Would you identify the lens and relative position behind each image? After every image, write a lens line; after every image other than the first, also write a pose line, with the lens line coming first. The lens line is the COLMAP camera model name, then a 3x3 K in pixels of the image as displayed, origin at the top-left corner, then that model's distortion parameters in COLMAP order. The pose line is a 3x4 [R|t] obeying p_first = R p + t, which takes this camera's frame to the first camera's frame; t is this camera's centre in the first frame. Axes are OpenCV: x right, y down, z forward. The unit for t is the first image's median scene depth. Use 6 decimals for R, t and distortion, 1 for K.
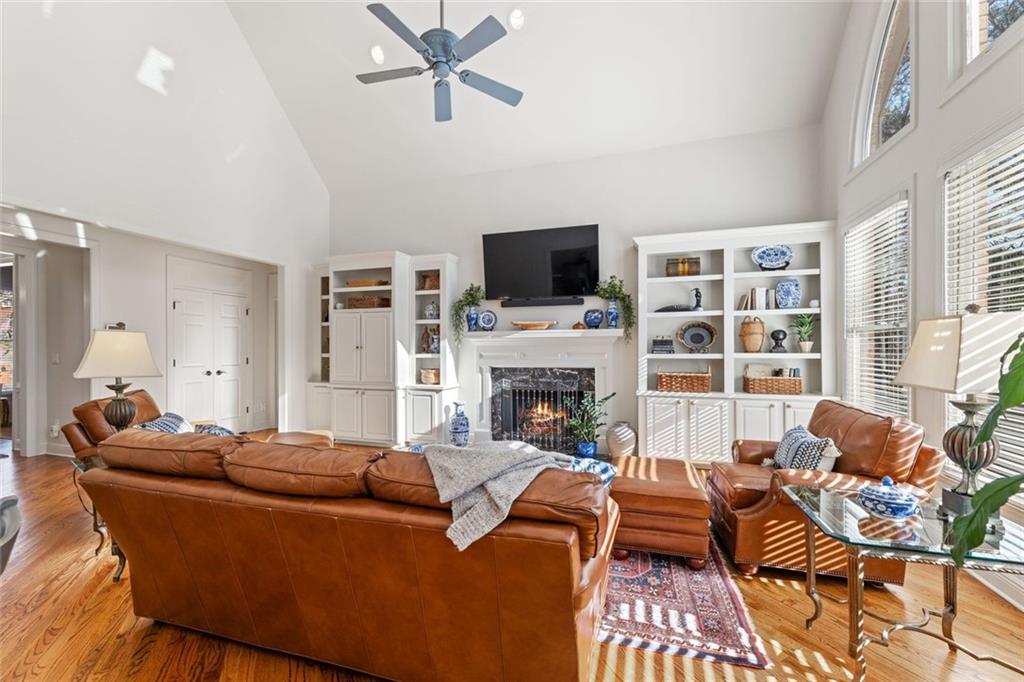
lens RADIAL K [[413.7, 0, 513.5], [0, 413.7, 347.5], [0, 0, 1]] dist [0.000942, 0.000224]
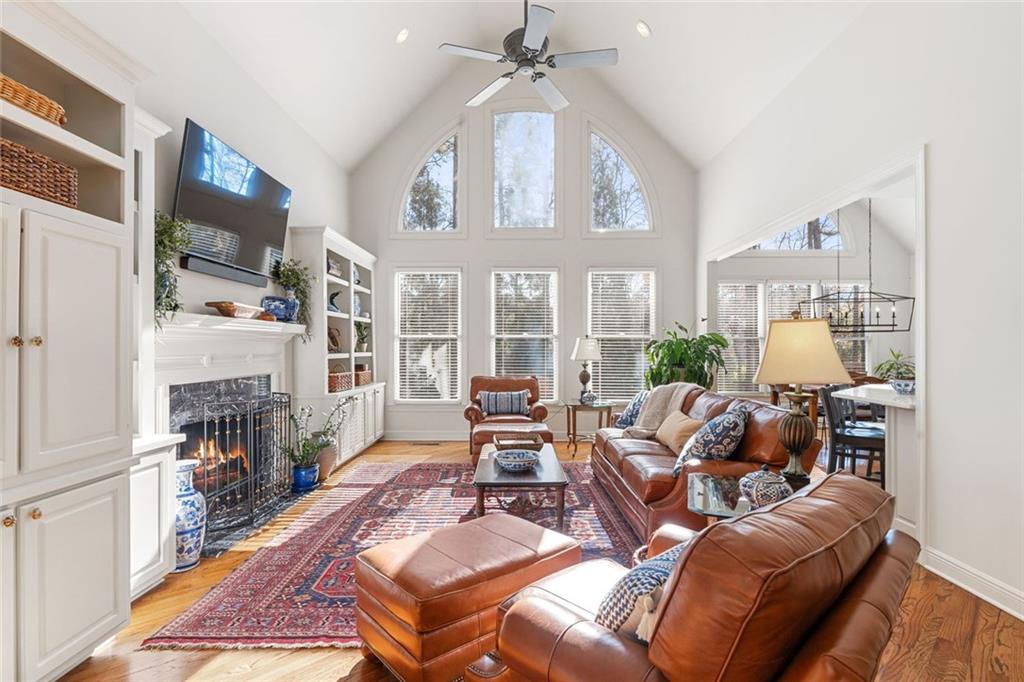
lens RADIAL K [[502.7, 0, 512.0], [0, 502.7, 341.0], [0, 0, 1]] dist [-0.001973, -0.000158]
pose [[-0.292745, 0.017587, 0.956029, -0.767332], [0.001505, 0.999838, -0.017932, 0.006039], [-0.956189, -0.003811, -0.292724, 0.809735]]
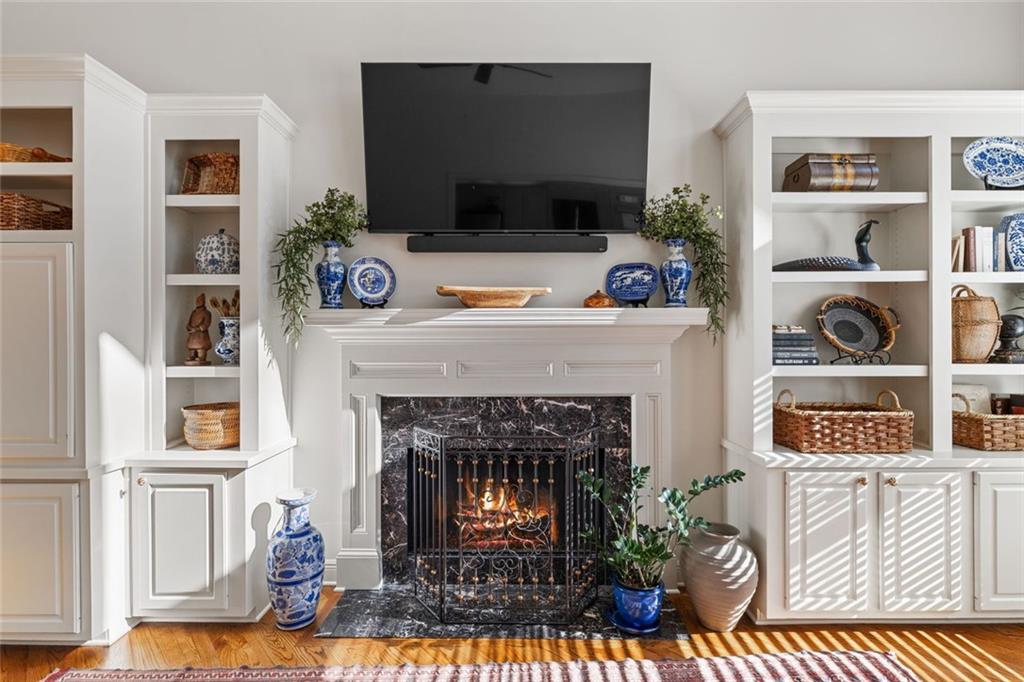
lens RADIAL K [[463.6, 0, 512.0], [0, 463.6, 341.0], [0, 0, 1]] dist [-0.003644, -0.000389]
pose [[0.953588, 0.001326, 0.301112, -0.070744], [-0.002781, 0.999986, 0.004403, -0.010682], [-0.301103, -0.005036, 0.953578, 0.539065]]
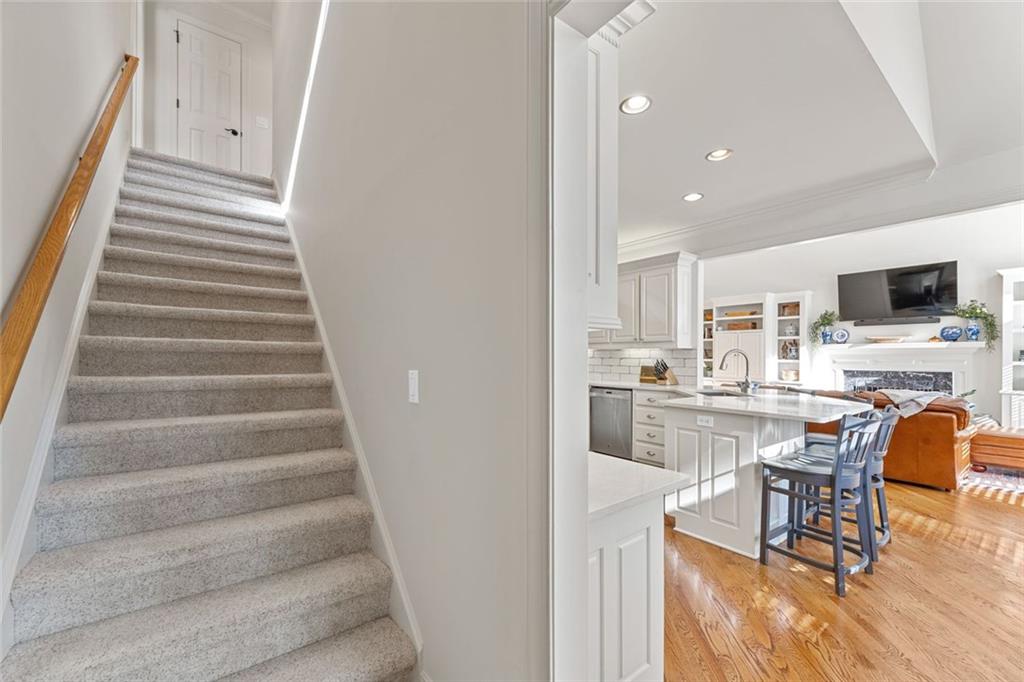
lens RADIAL K [[412.9, 0, 512.0], [0, 412.9, 354.8], [0, 0, 1]] dist [0.000674, 0.000172]
pose [[0.823792, 0.005441, -0.566866, -0.189957], [-0.006014, 0.999982, 0.000859, 0.002732], [0.566860, 0.002702, 0.823810, -0.780822]]
